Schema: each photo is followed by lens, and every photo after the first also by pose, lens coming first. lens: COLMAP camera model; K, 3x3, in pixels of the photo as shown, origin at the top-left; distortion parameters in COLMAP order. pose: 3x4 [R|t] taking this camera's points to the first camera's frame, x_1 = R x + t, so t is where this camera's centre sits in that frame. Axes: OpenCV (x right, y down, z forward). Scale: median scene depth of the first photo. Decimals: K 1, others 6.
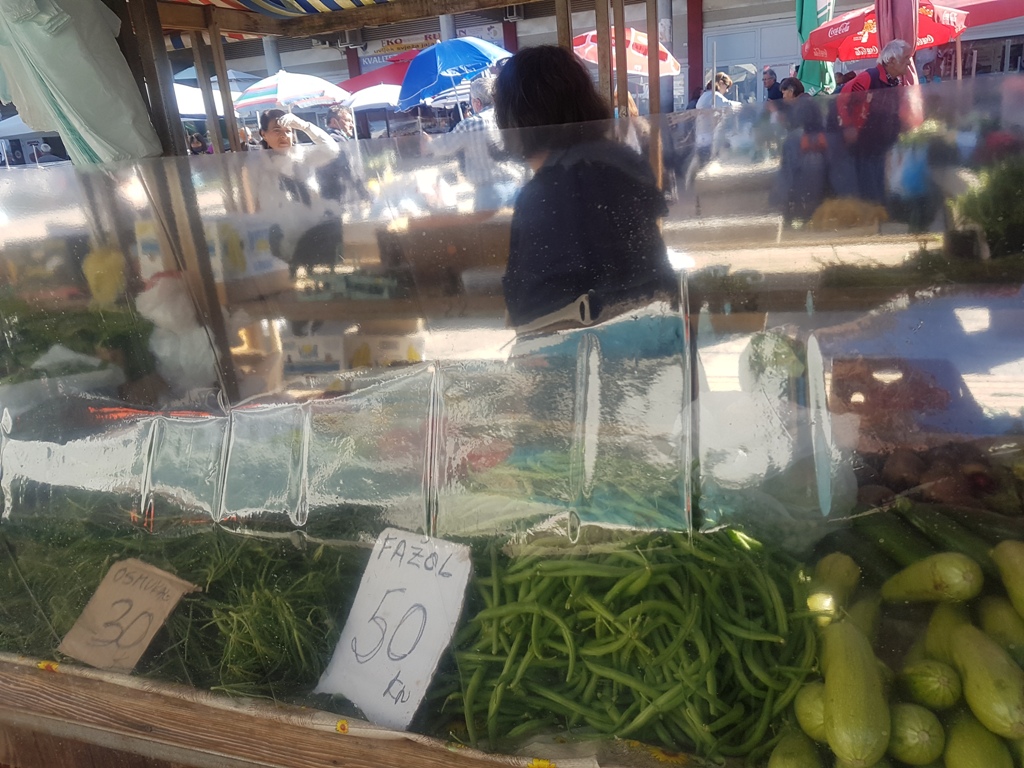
lens RADIAL K [[788.9, 0, 512.0], [0, 788.9, 384.0], [0, 0, 1]] dist [0.049324, -0.043981]
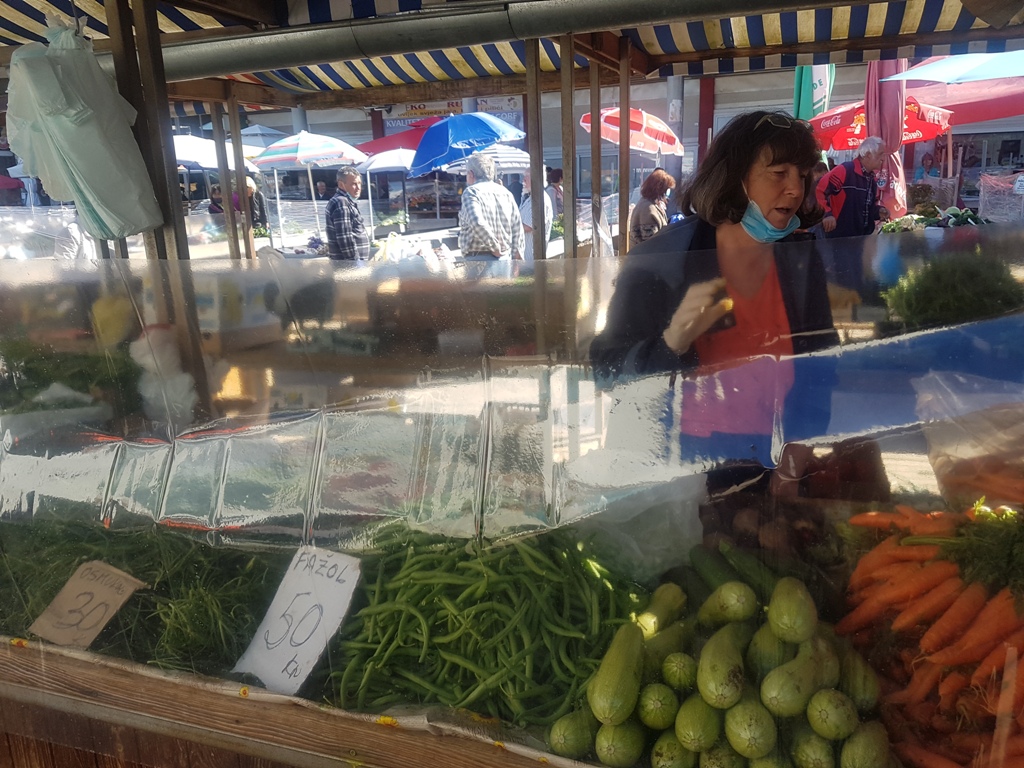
lens RADIAL K [[773.2, 0, 512.0], [0, 773.2, 384.0], [0, 0, 1]] dist [0.096288, -0.104376]
pose [[0.998662, 0.051703, -0.001411, 0.151352], [-0.051666, 0.995934, -0.073803, 0.005317], [-0.002410, 0.073778, 0.997272, -0.237272]]
